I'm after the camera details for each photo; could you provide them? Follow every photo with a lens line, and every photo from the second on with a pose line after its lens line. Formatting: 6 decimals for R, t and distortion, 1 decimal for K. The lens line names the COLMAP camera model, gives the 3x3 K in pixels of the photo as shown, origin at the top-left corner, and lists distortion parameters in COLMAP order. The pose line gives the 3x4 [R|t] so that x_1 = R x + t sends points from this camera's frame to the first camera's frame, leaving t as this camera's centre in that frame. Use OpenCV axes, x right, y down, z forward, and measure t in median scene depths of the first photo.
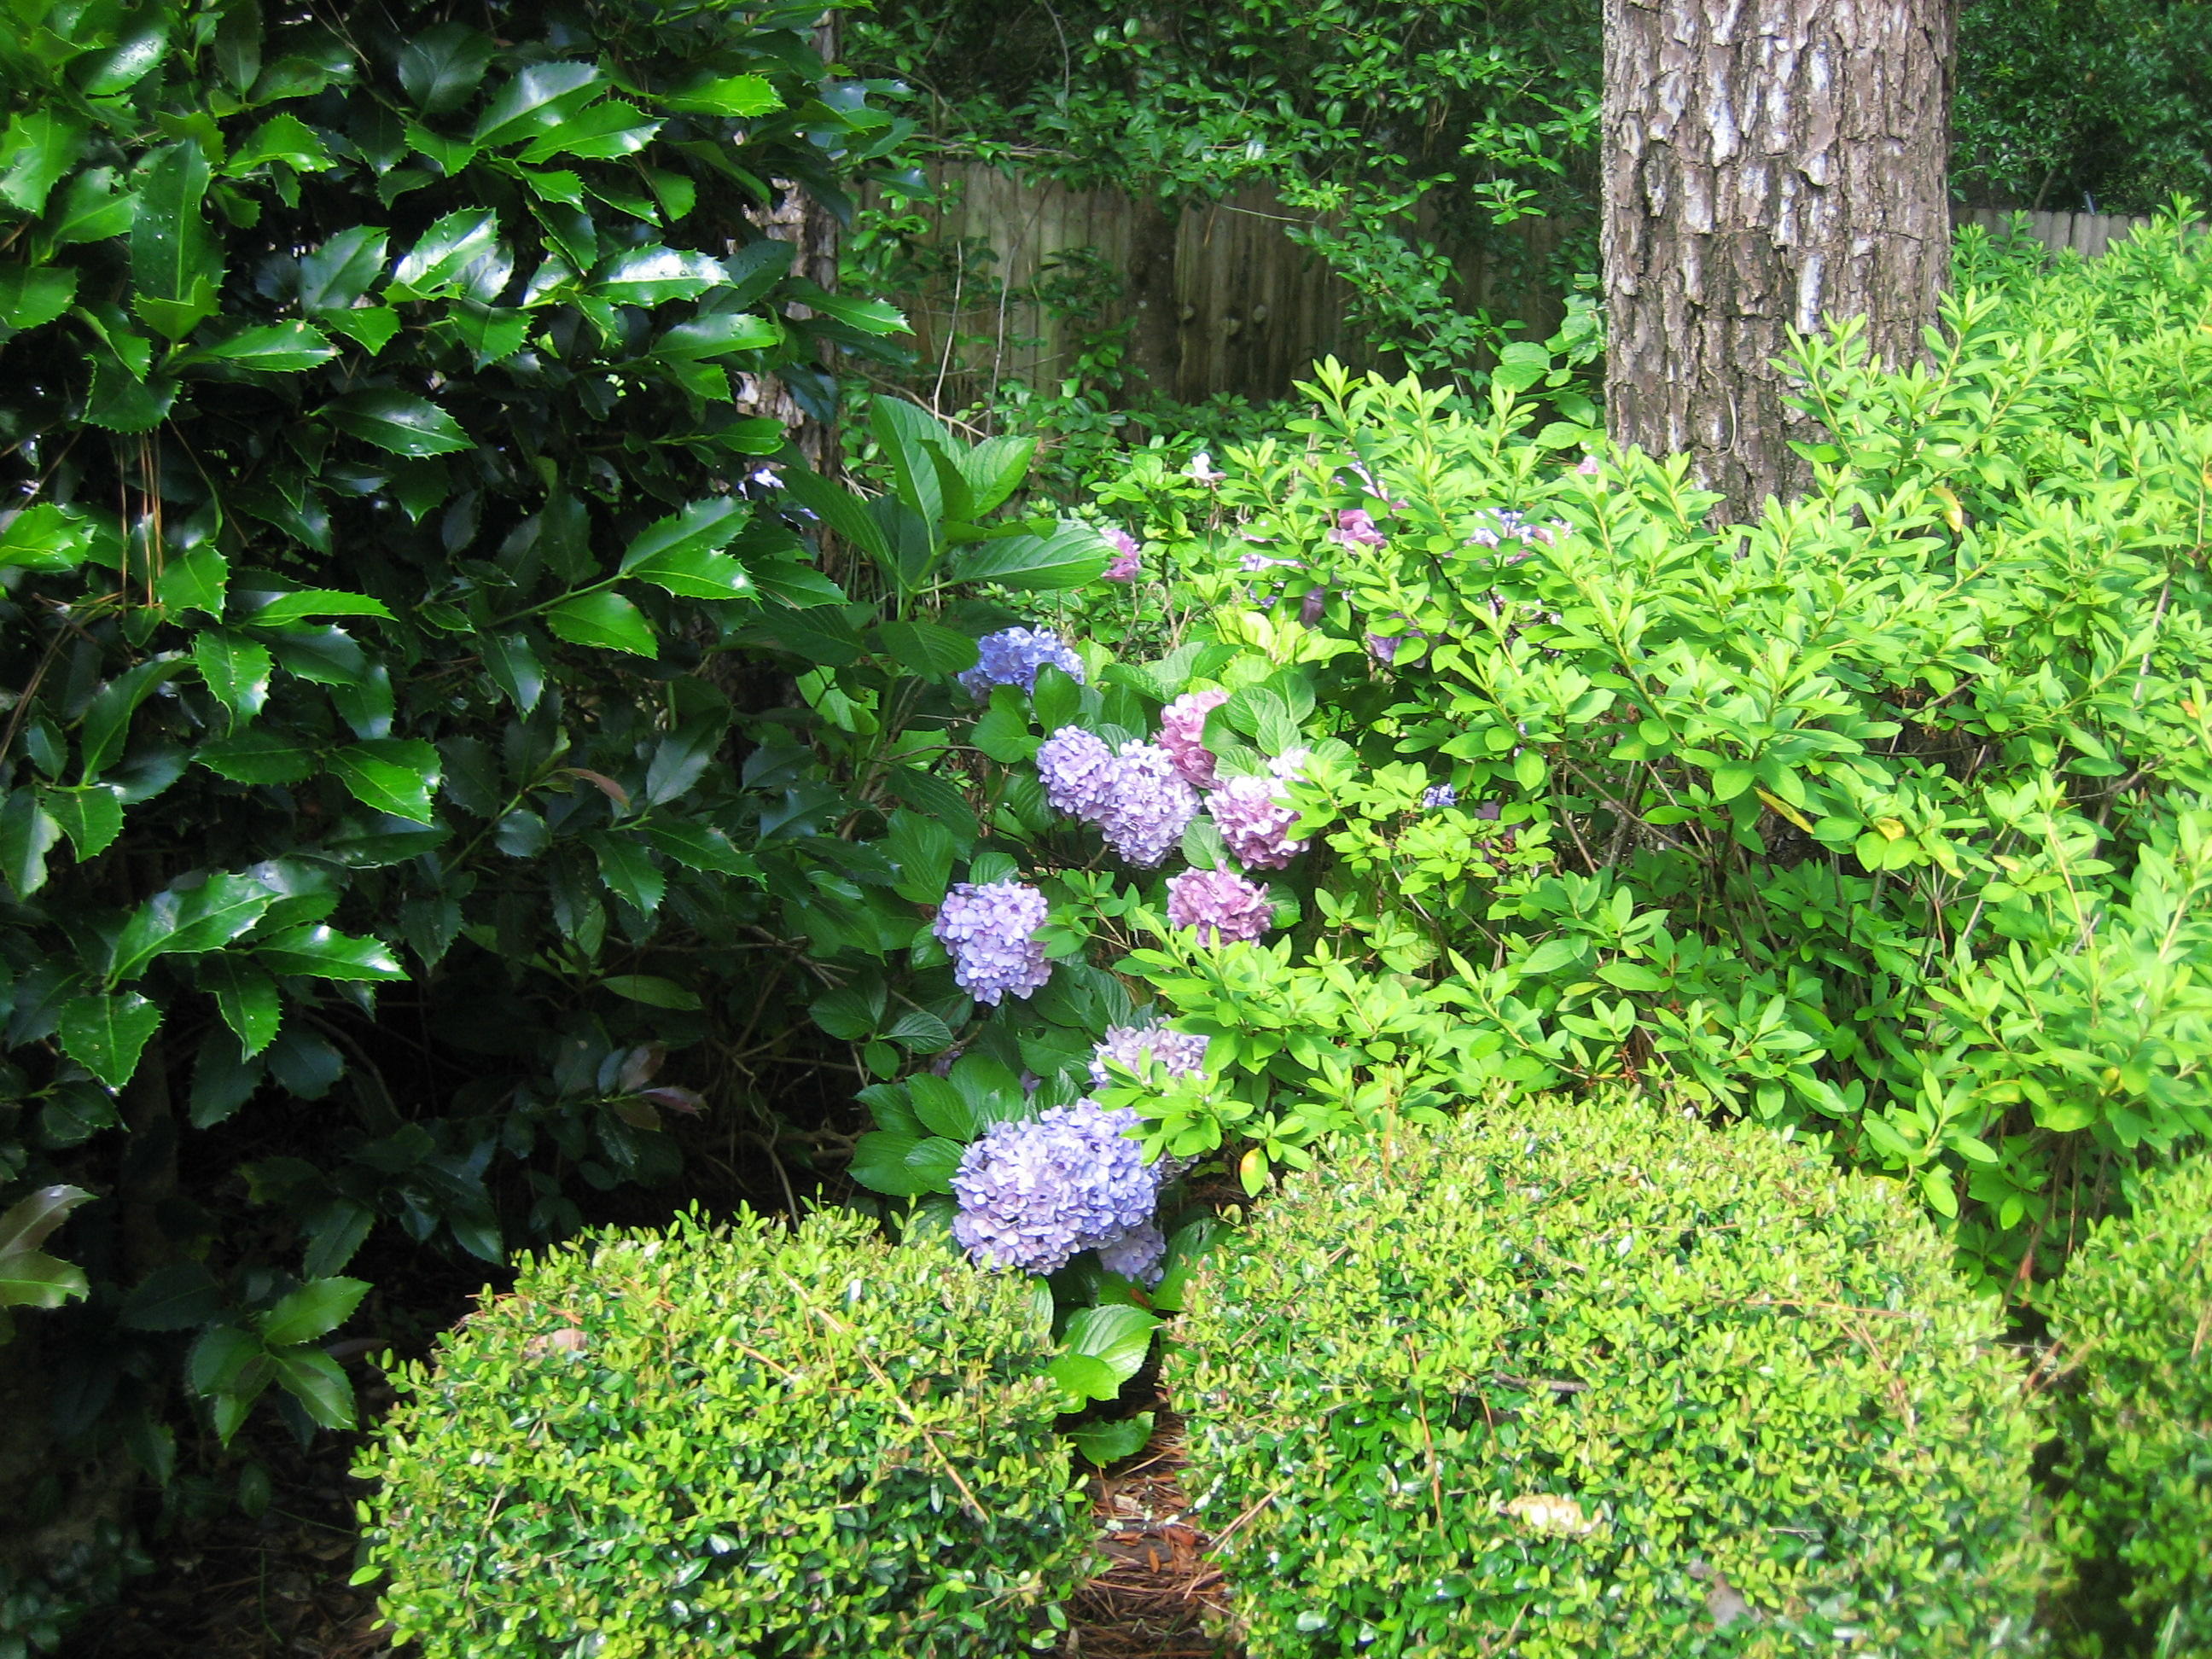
lens RADIAL K [[2329.3, 0, 1119.1], [0, 2329.3, 831.6], [0, 0, 1]] dist [-0.150912, 0.206607]
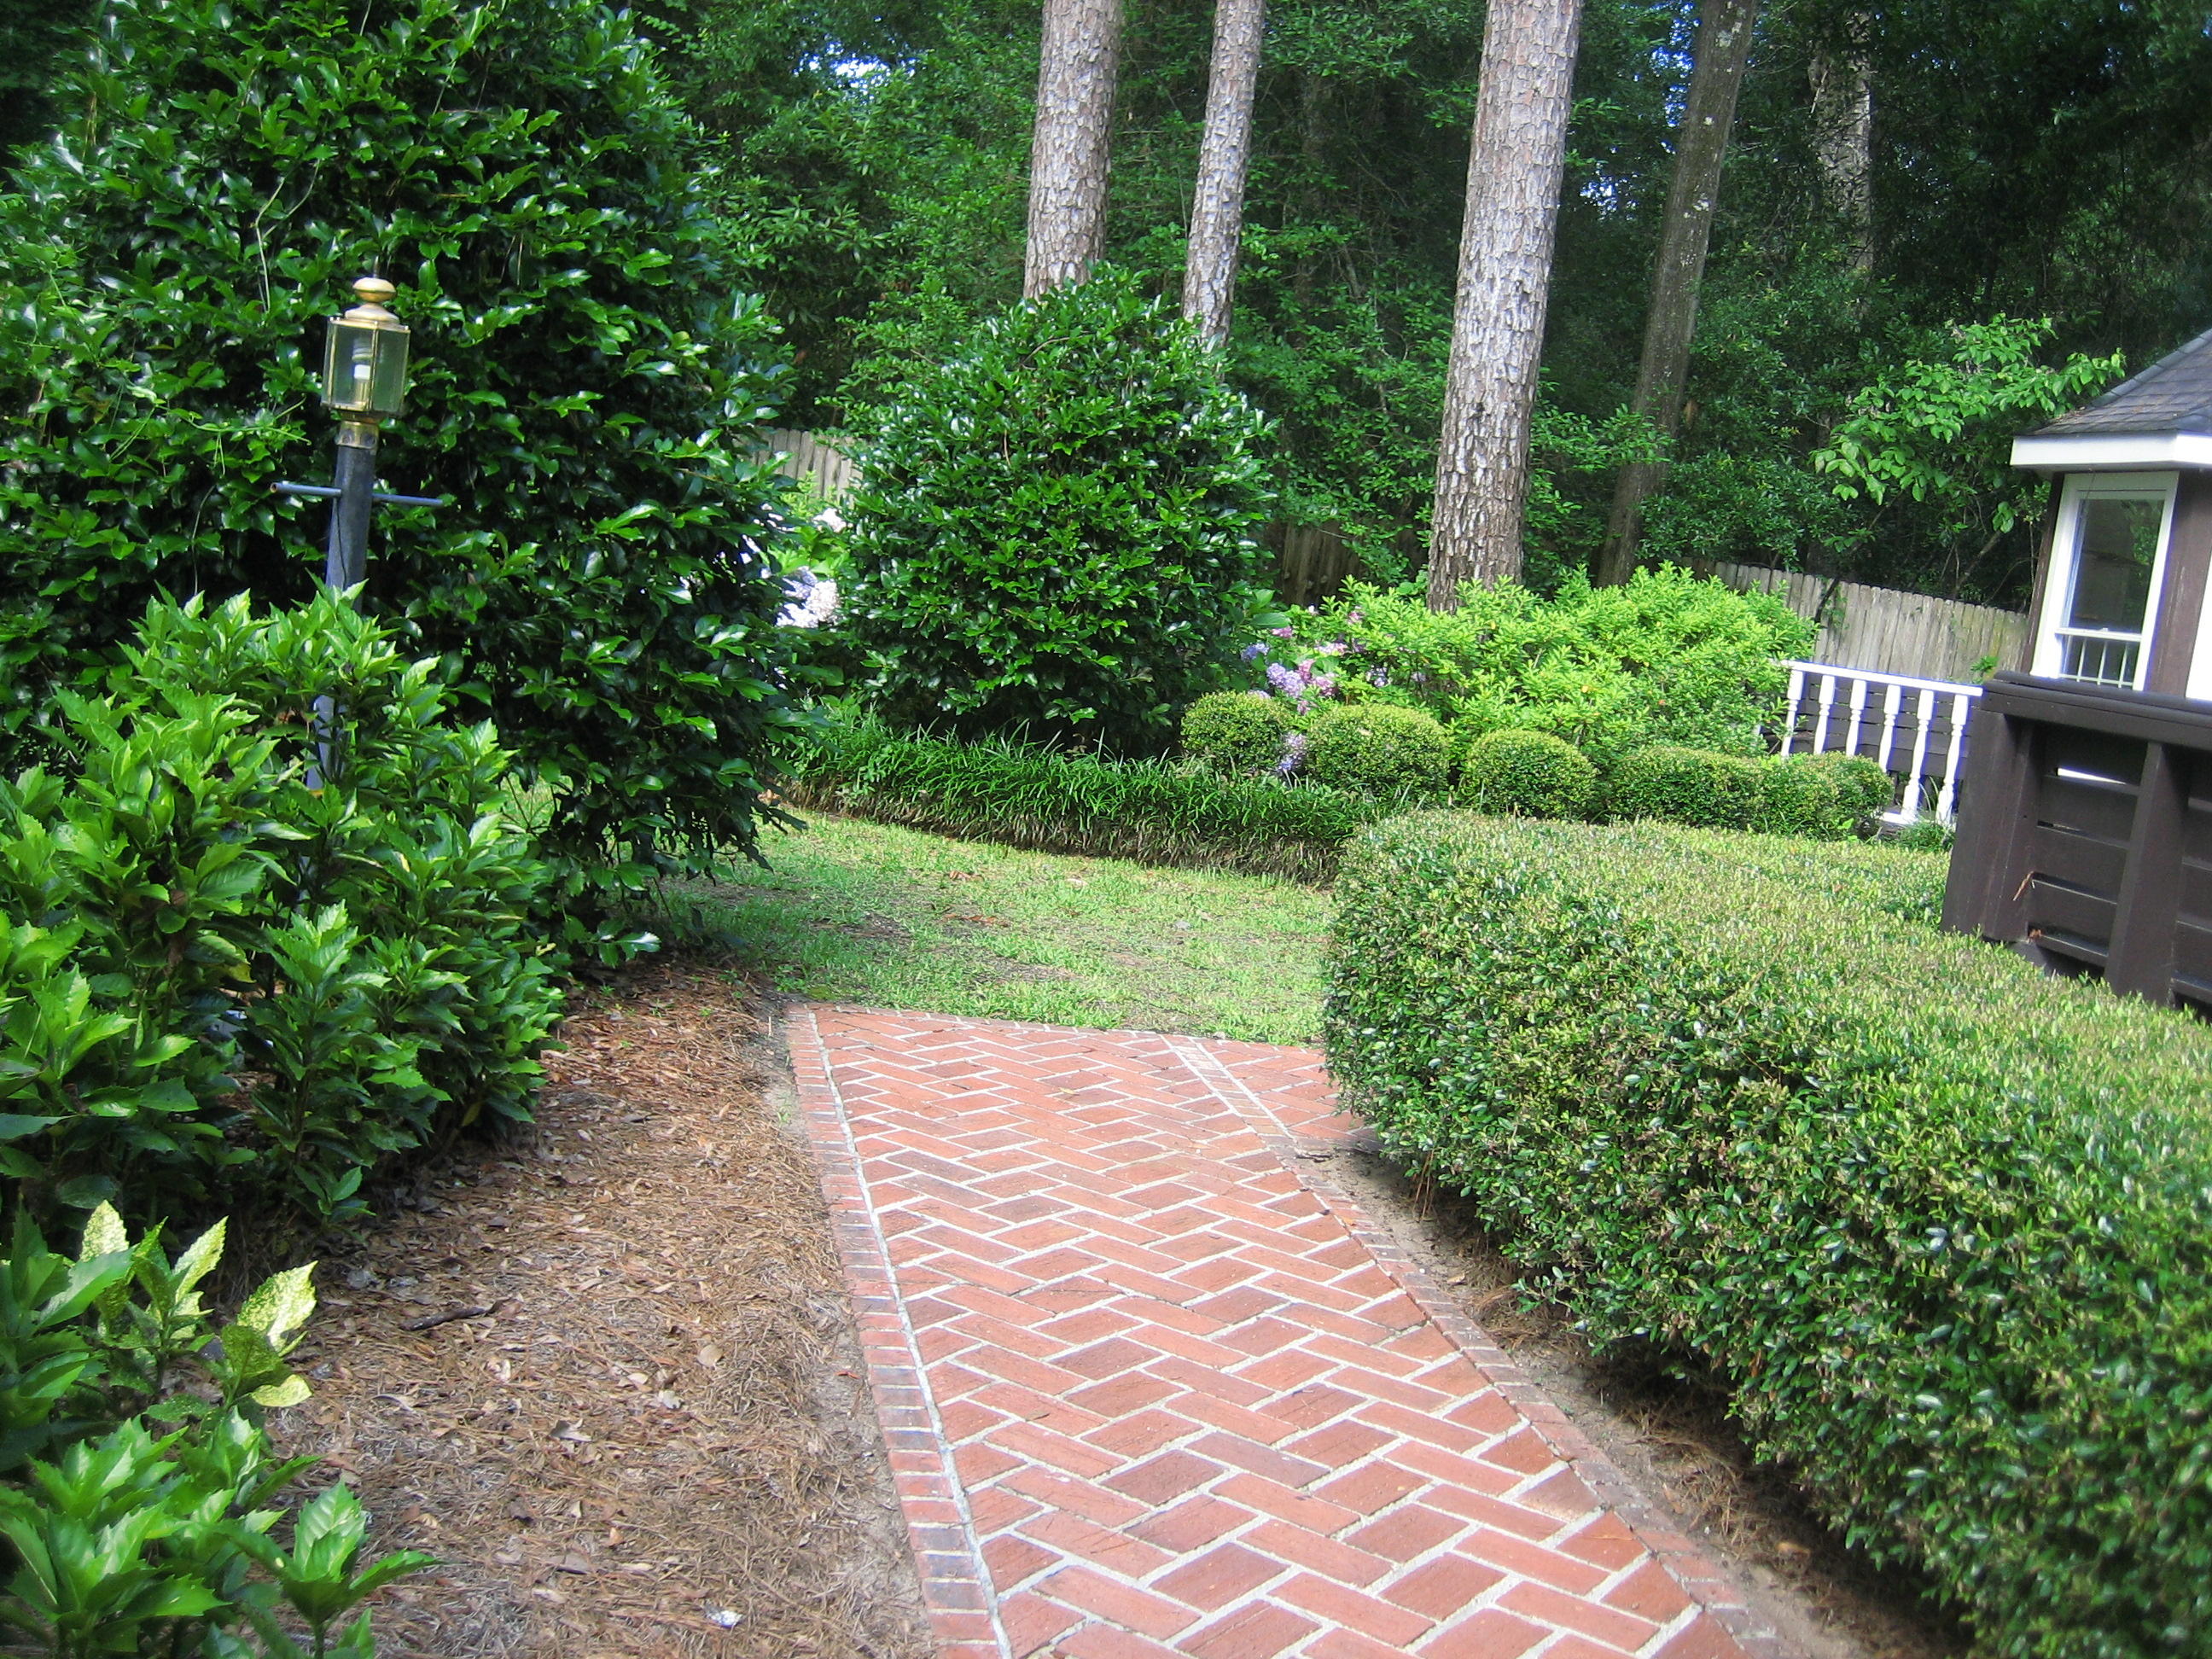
lens RADIAL K [[2329.3, 0, 1119.1], [0, 2329.3, 831.6], [0, 0, 1]] dist [-0.150912, 0.206607]
pose [[0.994529, 0.103967, -0.010104, -0.201202], [-0.104437, 0.987833, -0.115236, 0.667853], [-0.001999, 0.115661, 0.993287, -2.671051]]
